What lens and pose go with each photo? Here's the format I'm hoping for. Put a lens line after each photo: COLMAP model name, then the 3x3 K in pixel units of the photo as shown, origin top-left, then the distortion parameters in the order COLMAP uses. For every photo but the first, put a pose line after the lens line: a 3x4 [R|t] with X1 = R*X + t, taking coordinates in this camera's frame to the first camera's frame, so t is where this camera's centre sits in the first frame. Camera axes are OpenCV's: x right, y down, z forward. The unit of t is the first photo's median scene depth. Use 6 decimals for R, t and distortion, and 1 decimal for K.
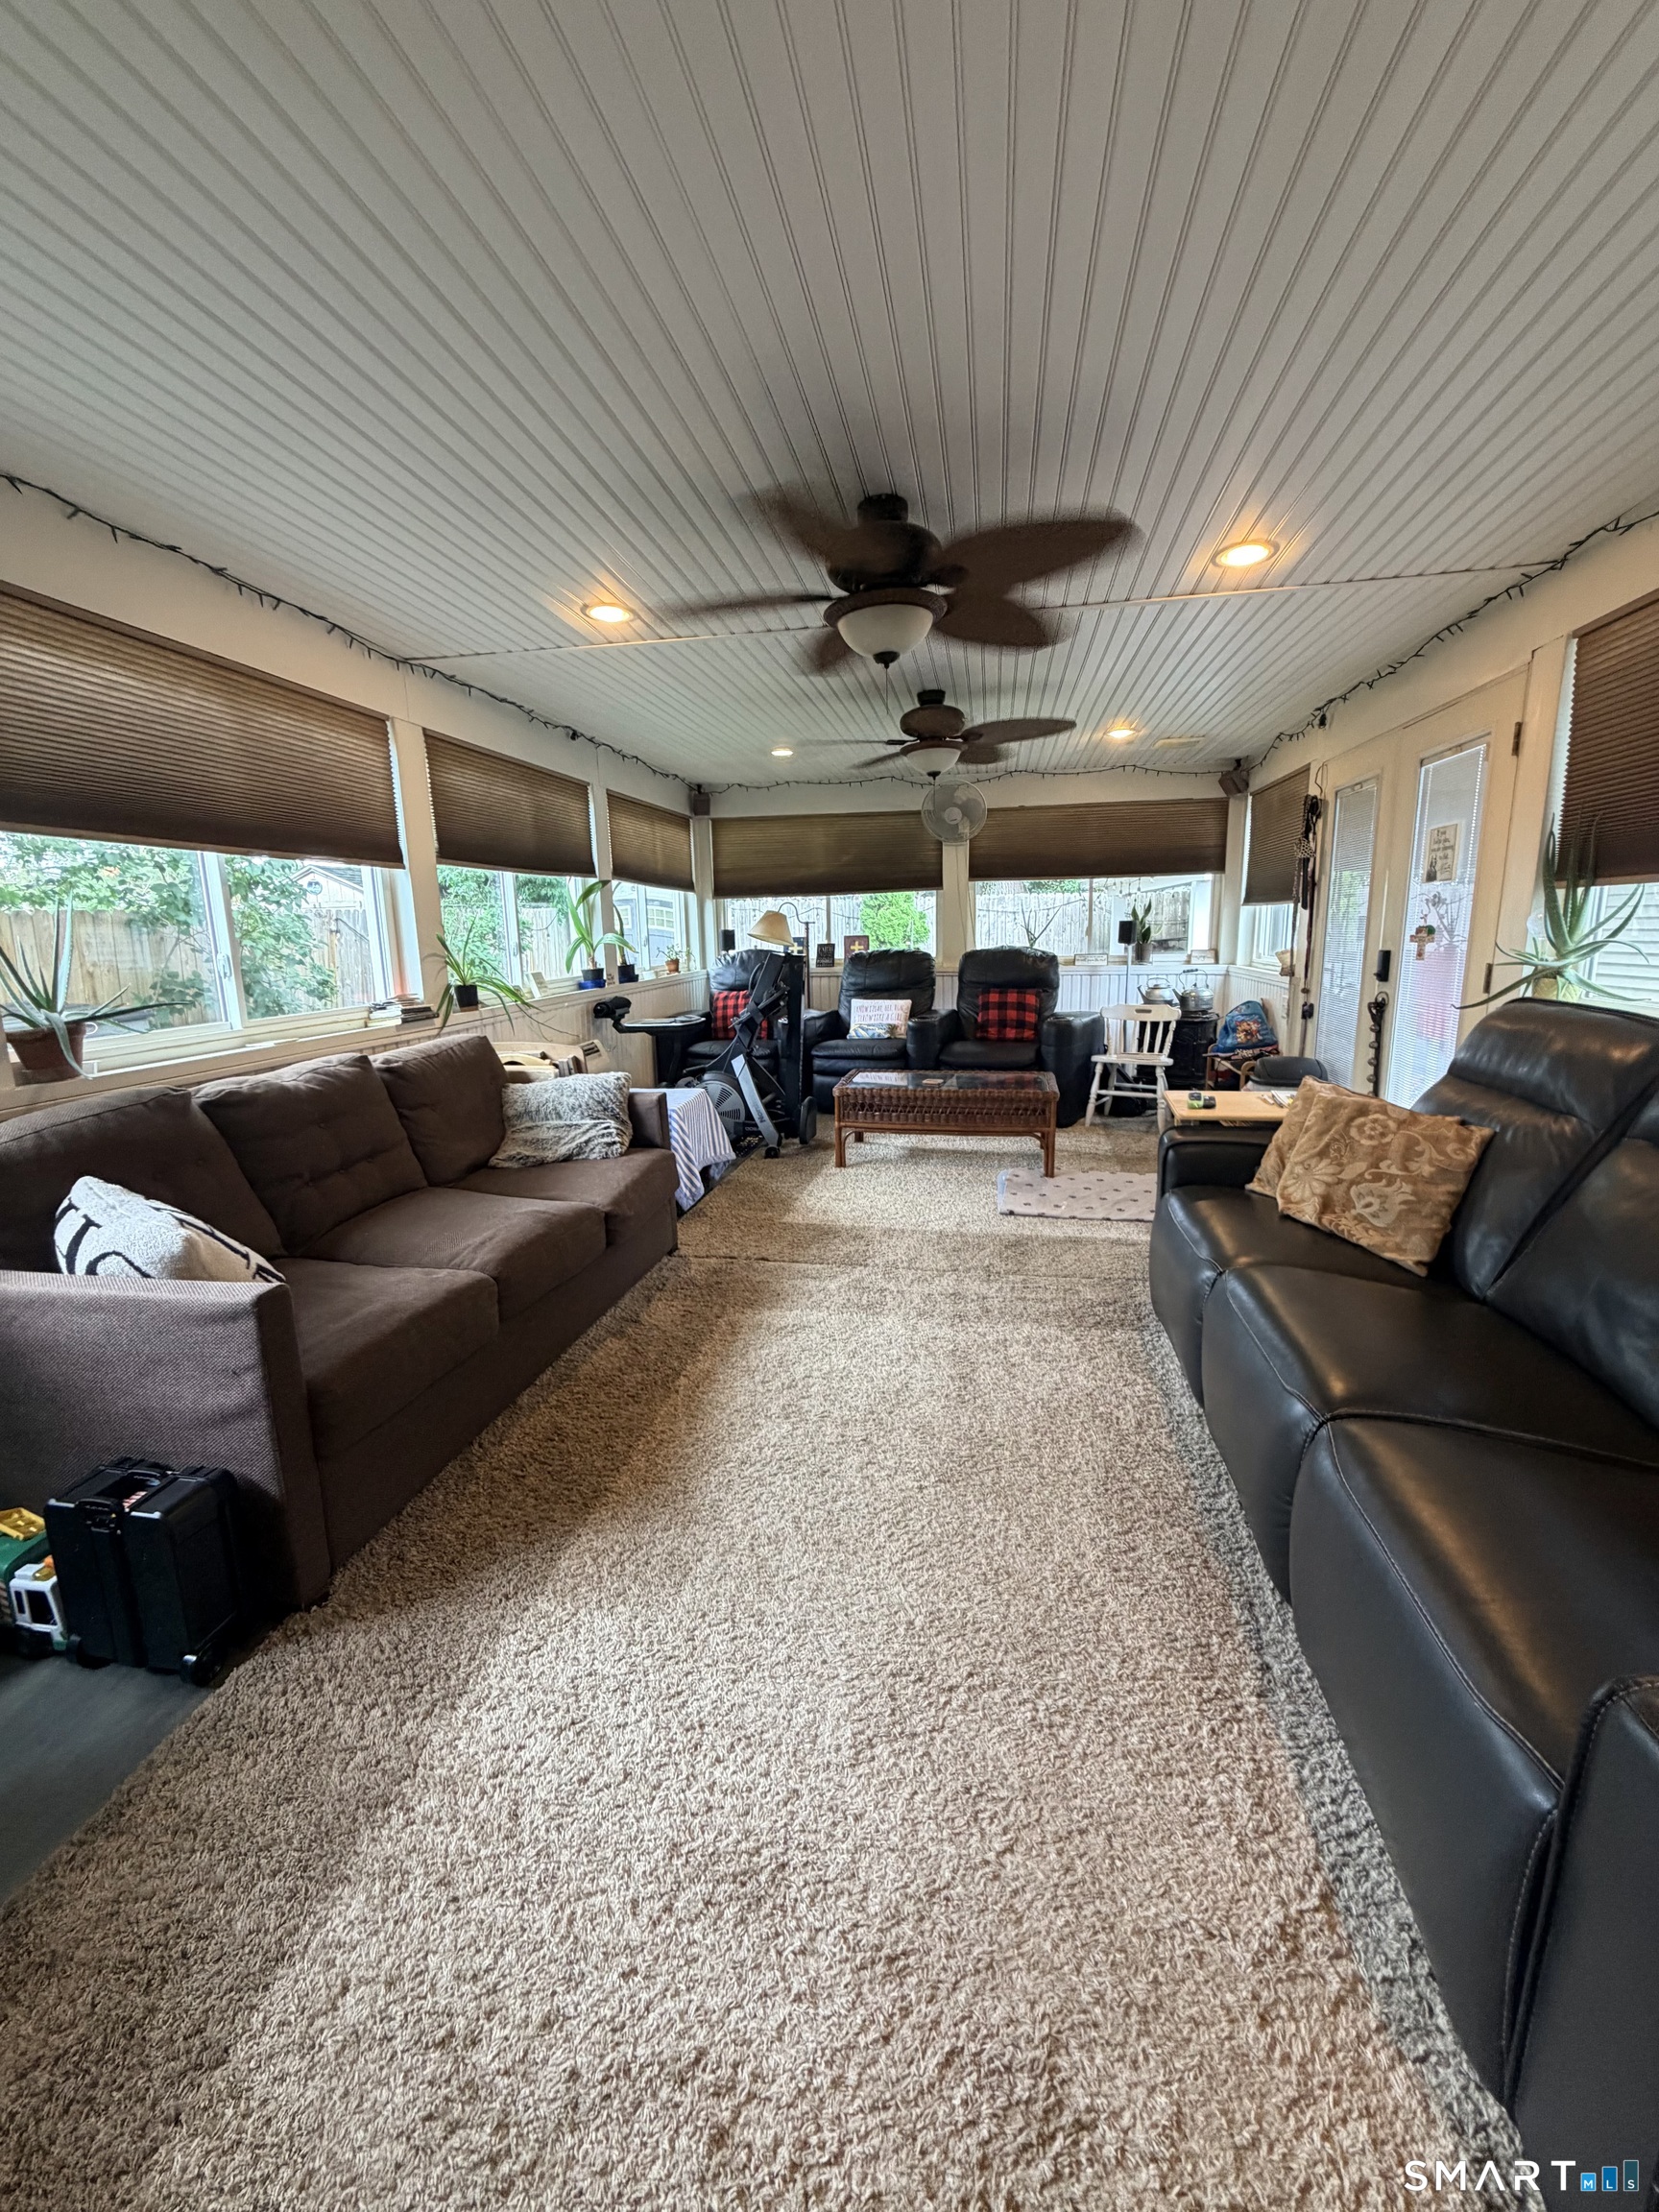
lens RADIAL K [[891.7, 0, 840.3], [0, 891.7, 1102.0], [0, 0, 1]] dist [0.000751, 0.000077]
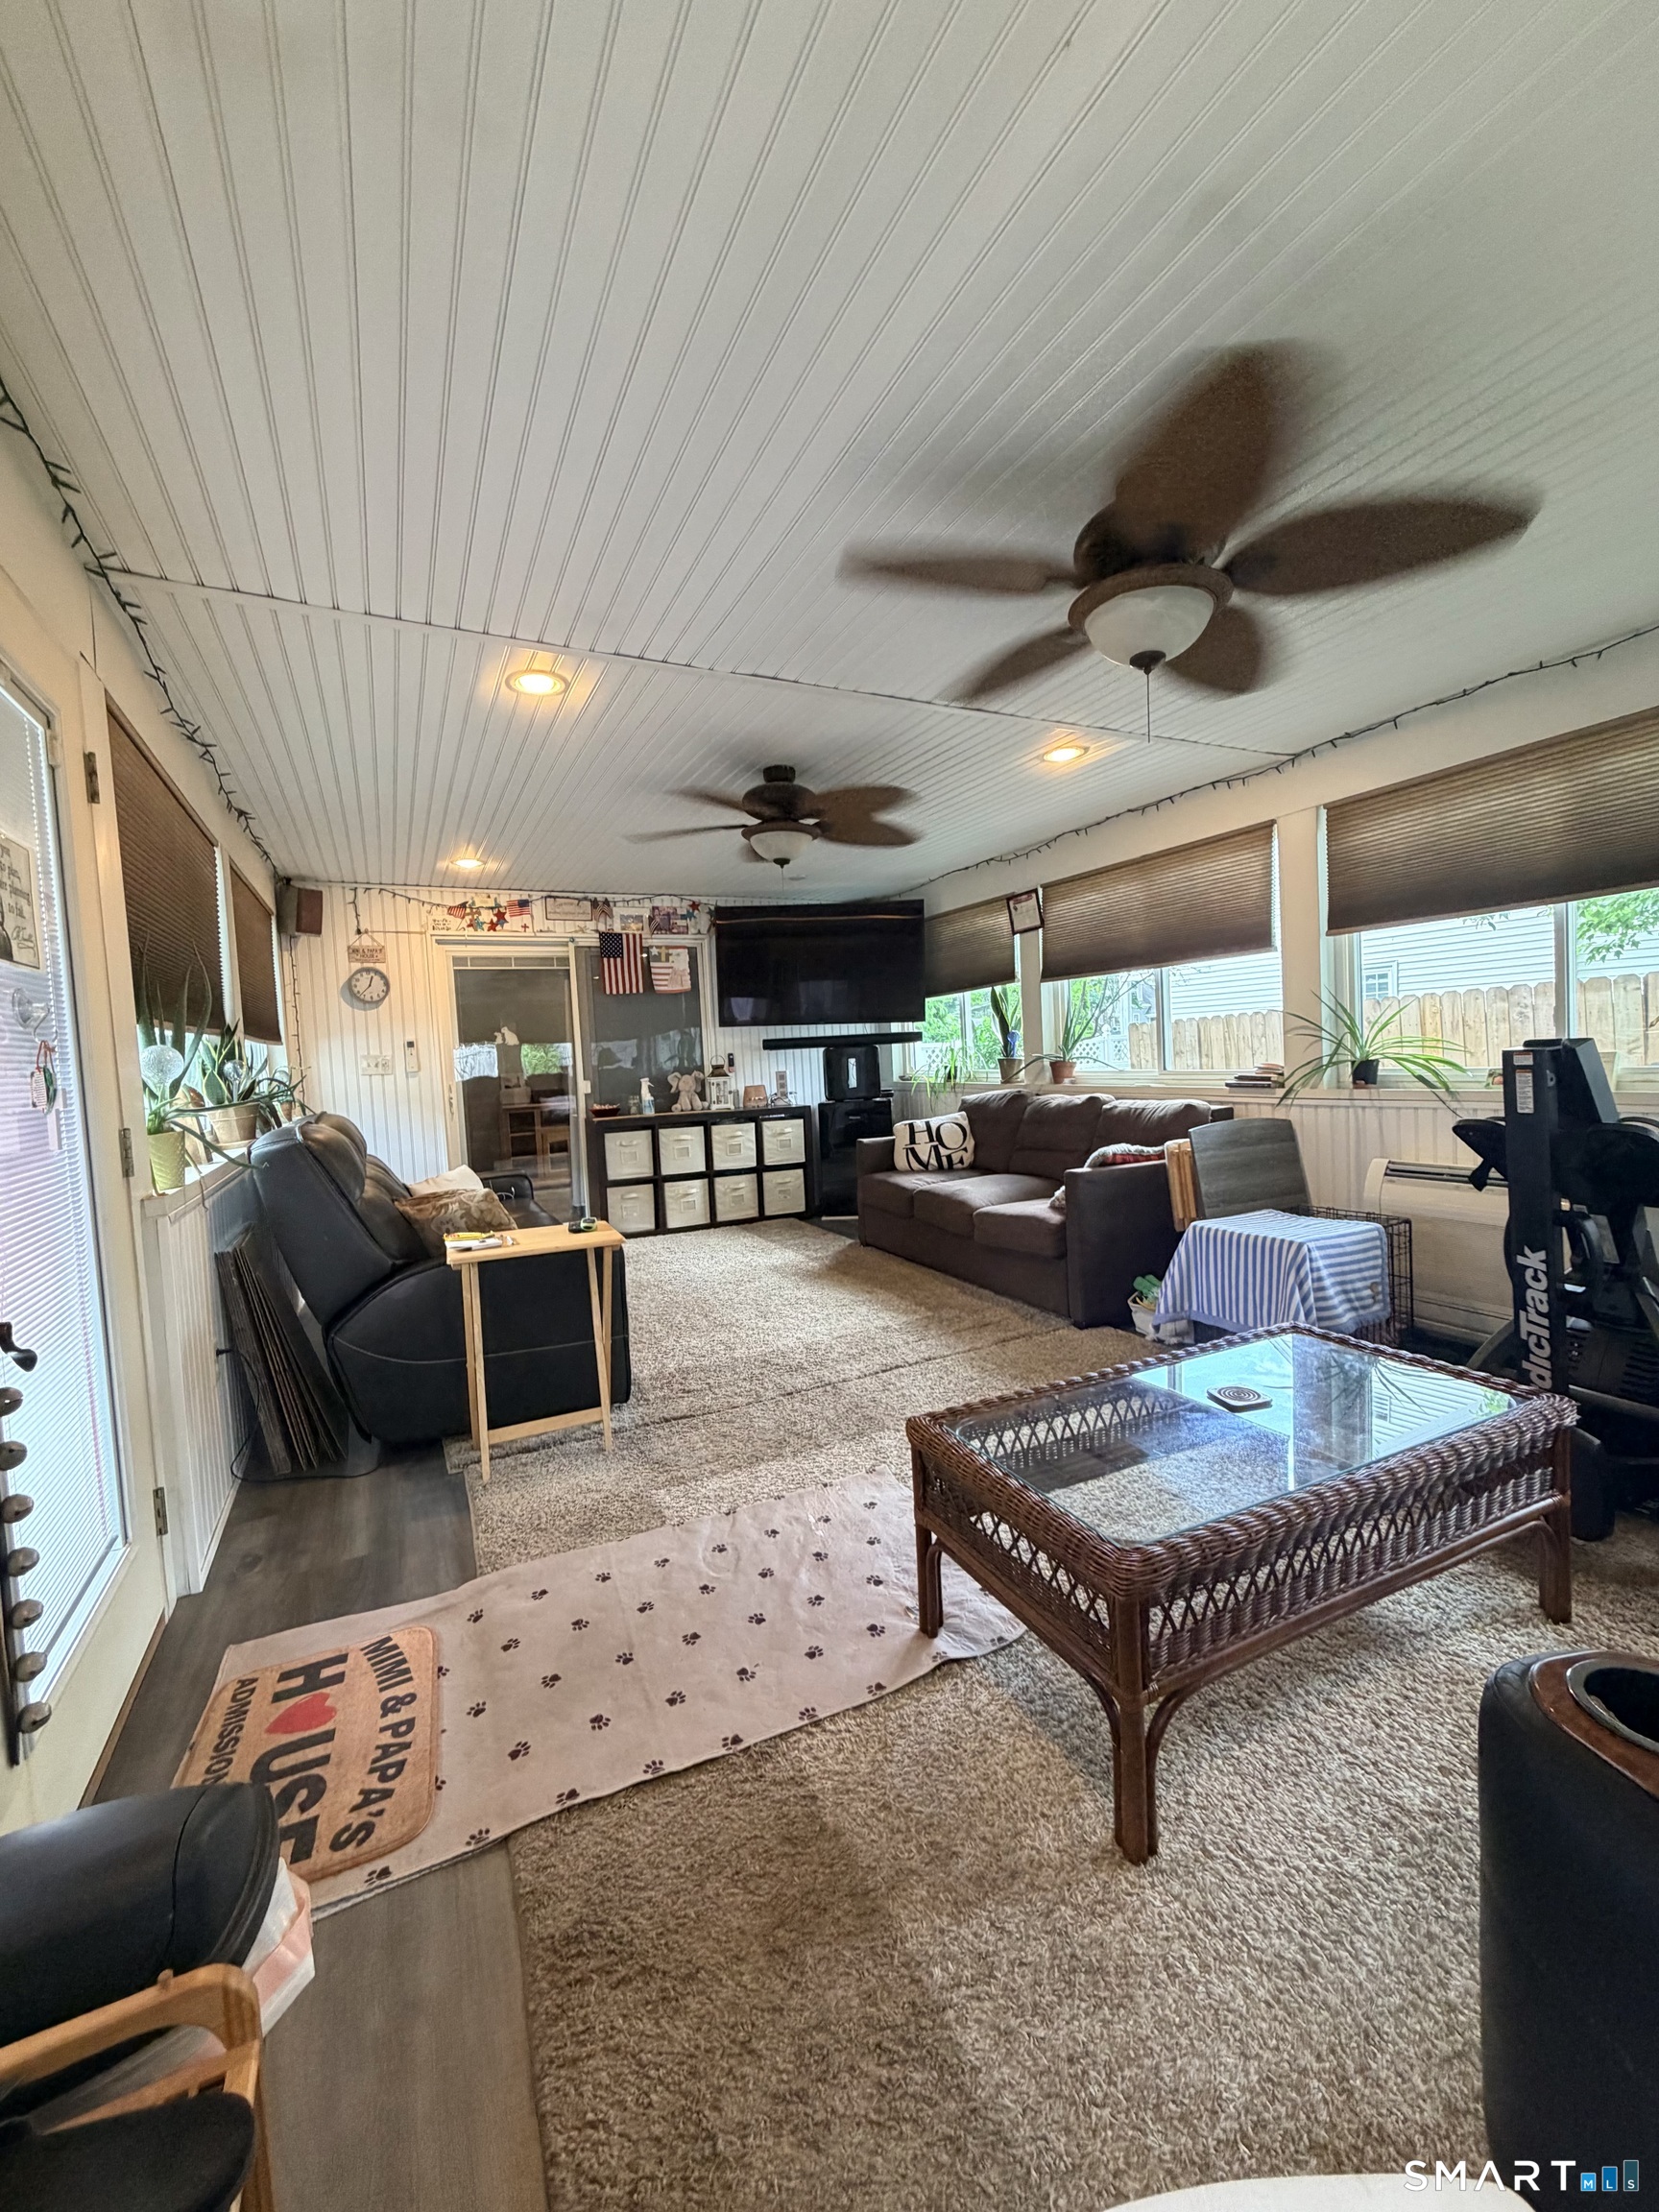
lens RADIAL K [[891.7, 0, 832.3], [0, 891.7, 1104.4], [0, 0, 1]] dist [0.000751, 0.000077]
pose [[-0.807061, 0.090432, -0.583502, 0.641303], [-0.053647, 0.972886, 0.224980, -0.307098], [0.588026, 0.212875, -0.780327, 1.640962]]
